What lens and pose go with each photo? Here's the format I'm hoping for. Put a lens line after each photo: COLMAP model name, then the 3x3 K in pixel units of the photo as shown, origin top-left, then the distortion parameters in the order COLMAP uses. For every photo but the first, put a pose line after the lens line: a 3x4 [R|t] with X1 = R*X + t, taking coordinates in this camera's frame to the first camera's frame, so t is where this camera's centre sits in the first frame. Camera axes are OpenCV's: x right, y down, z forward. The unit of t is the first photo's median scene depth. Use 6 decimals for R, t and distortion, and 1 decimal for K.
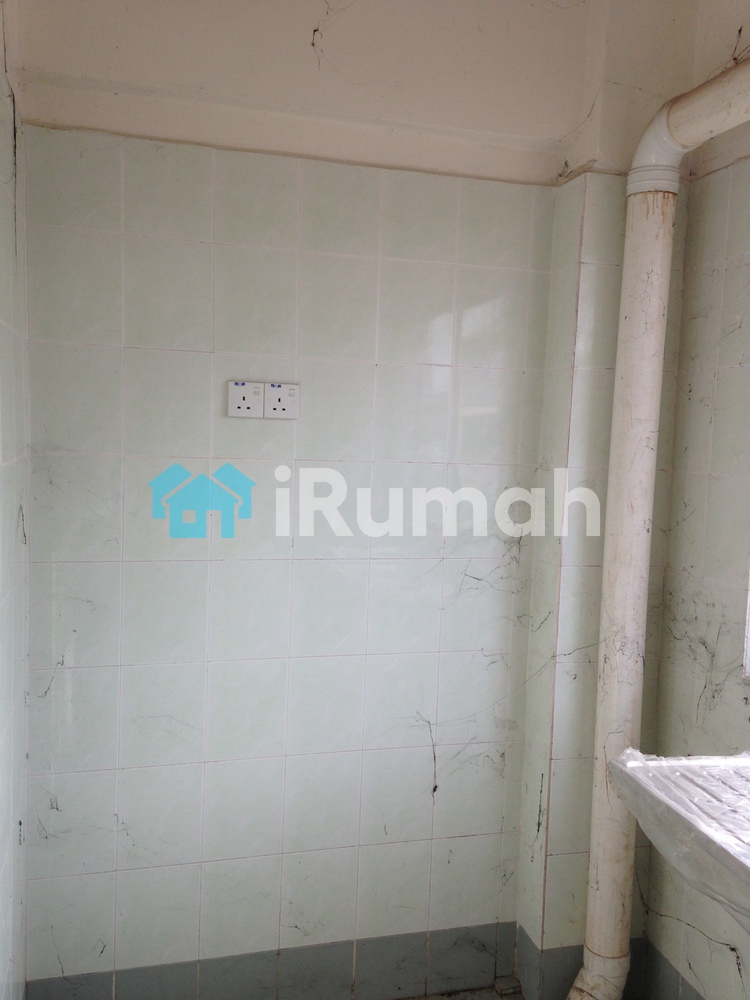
lens RADIAL K [[907.5, 0, 375.0], [0, 907.5, 516.2], [0, 0, 1]] dist [0.184037, -0.288267]
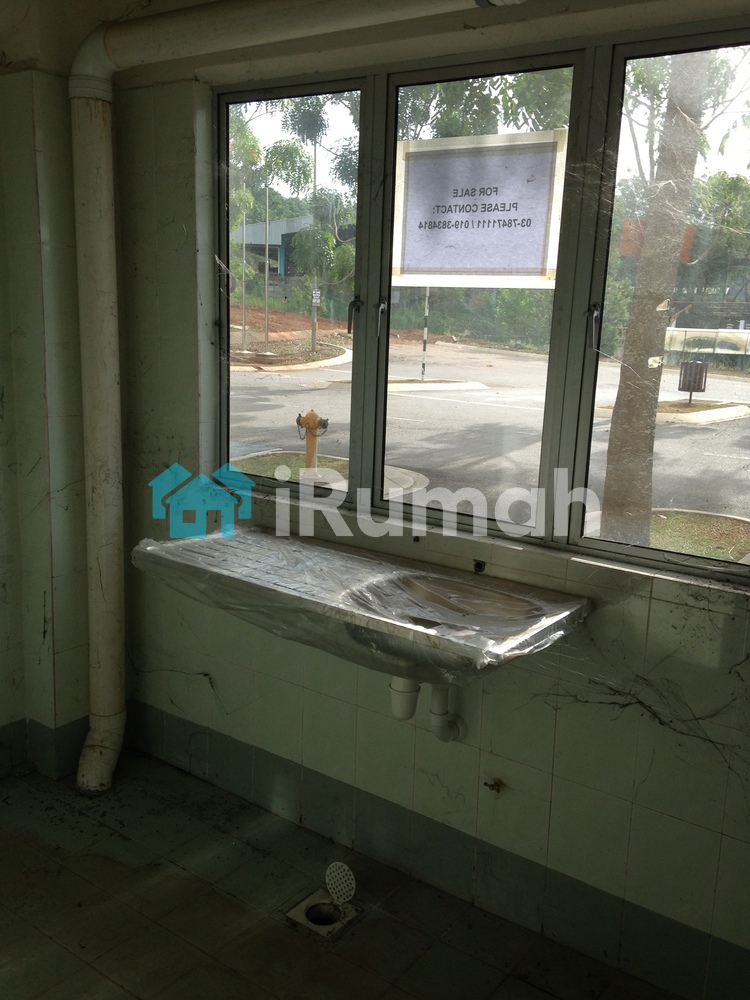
lens RADIAL K [[907.5, 0, 375.0], [0, 907.5, 516.2], [0, 0, 1]] dist [0.184037, -0.288267]
pose [[0.777968, -0.139187, 0.612694, -0.223114], [0.048389, 0.985531, 0.162443, 0.006909], [-0.626438, -0.096728, 0.773446, -0.209344]]
